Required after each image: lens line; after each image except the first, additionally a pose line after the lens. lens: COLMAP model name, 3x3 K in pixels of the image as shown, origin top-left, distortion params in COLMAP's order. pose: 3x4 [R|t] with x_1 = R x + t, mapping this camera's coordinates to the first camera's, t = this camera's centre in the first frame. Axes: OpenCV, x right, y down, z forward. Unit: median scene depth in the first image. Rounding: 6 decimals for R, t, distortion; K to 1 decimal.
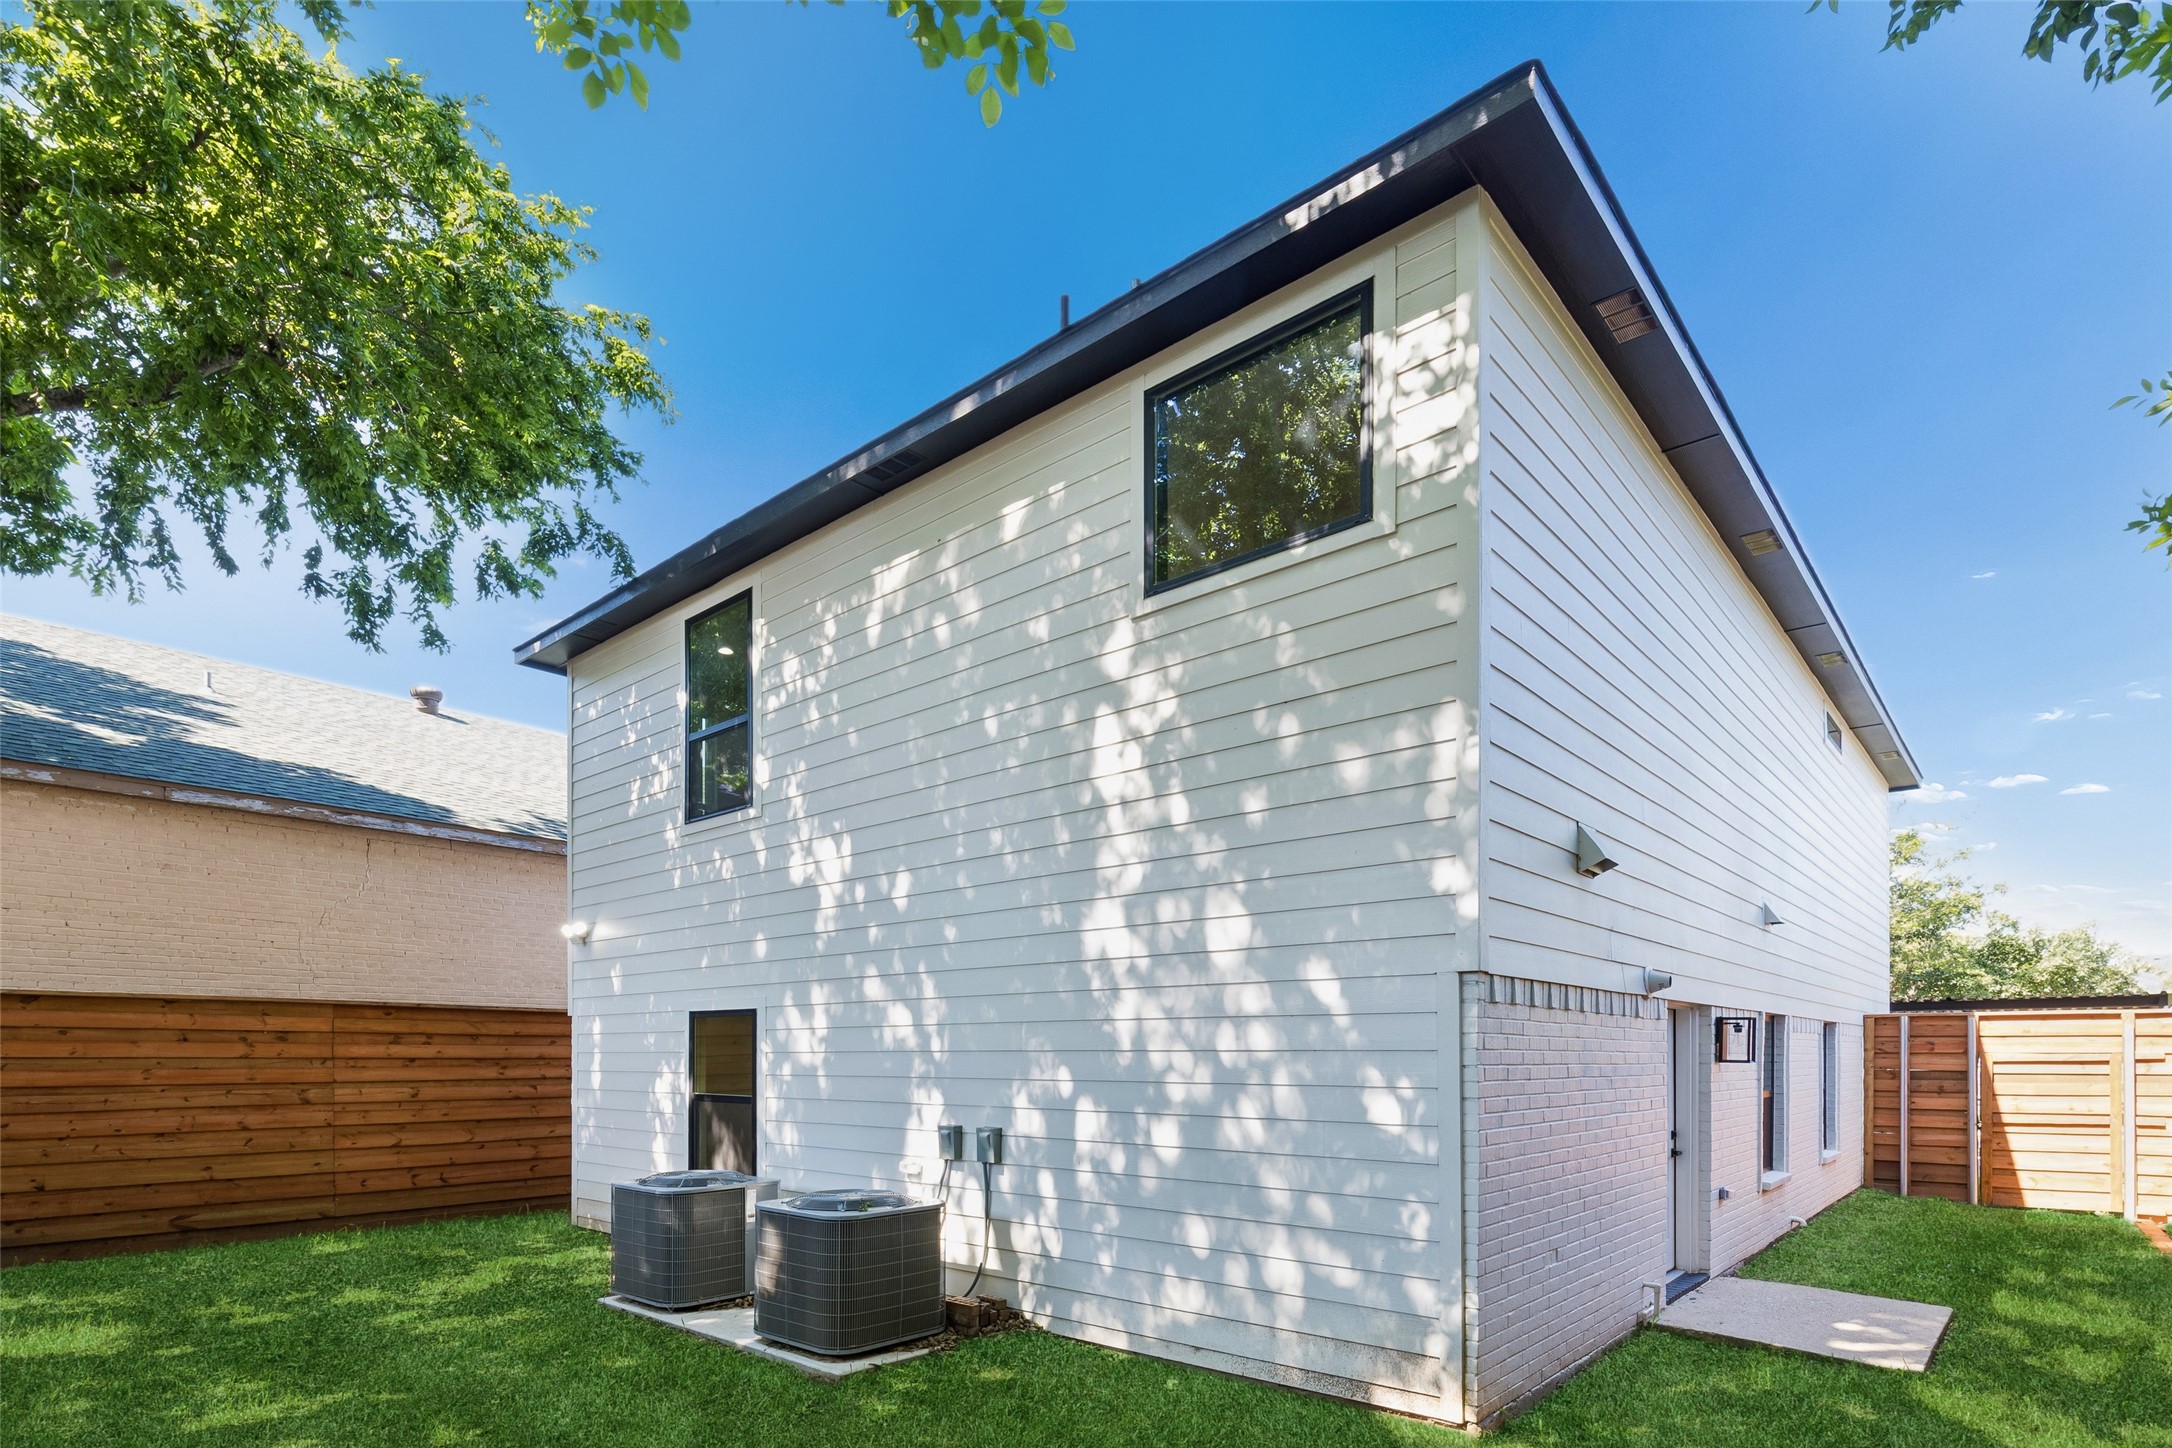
lens RADIAL K [[1036.5, 0, 1088.5], [0, 1036.5, 668.6], [0, 0, 1]] dist [-0.001190, -0.000414]
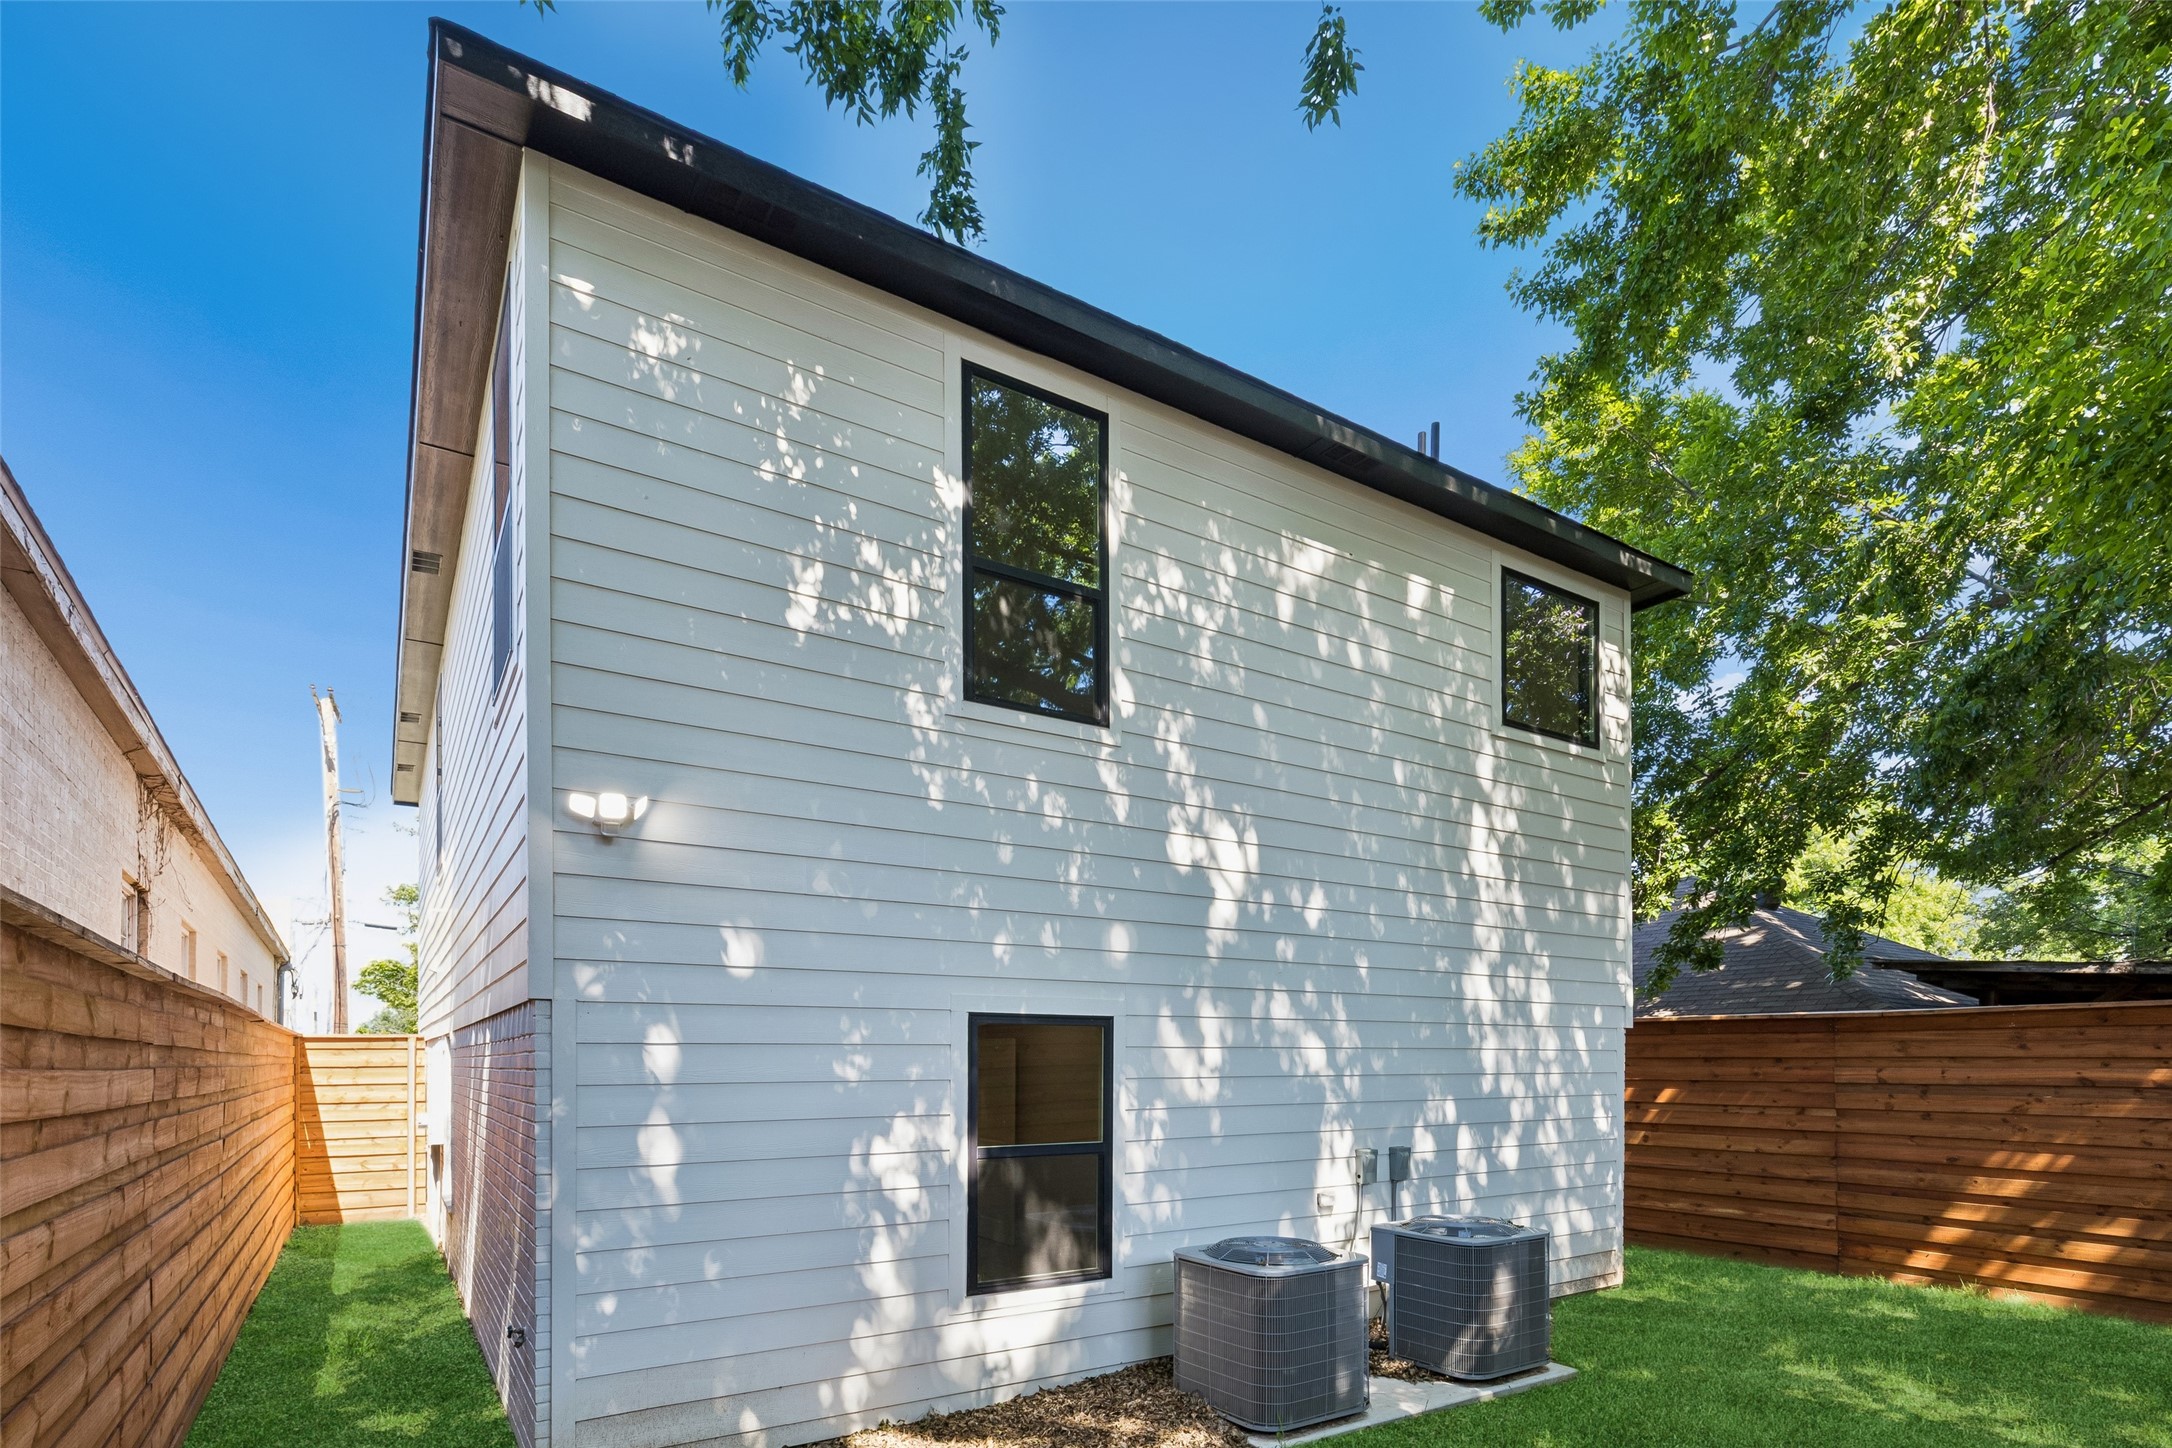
lens RADIAL K [[1014.0, 0, 1024.9], [0, 1014.0, 718.5], [0, 0, 1]] dist [0.010763, -0.001151]
pose [[0.295316, 0.309834, 0.903765, -1.059575], [-0.336143, 0.919168, -0.205275, 0.313038], [-0.894313, -0.243174, 0.375594, 0.885784]]
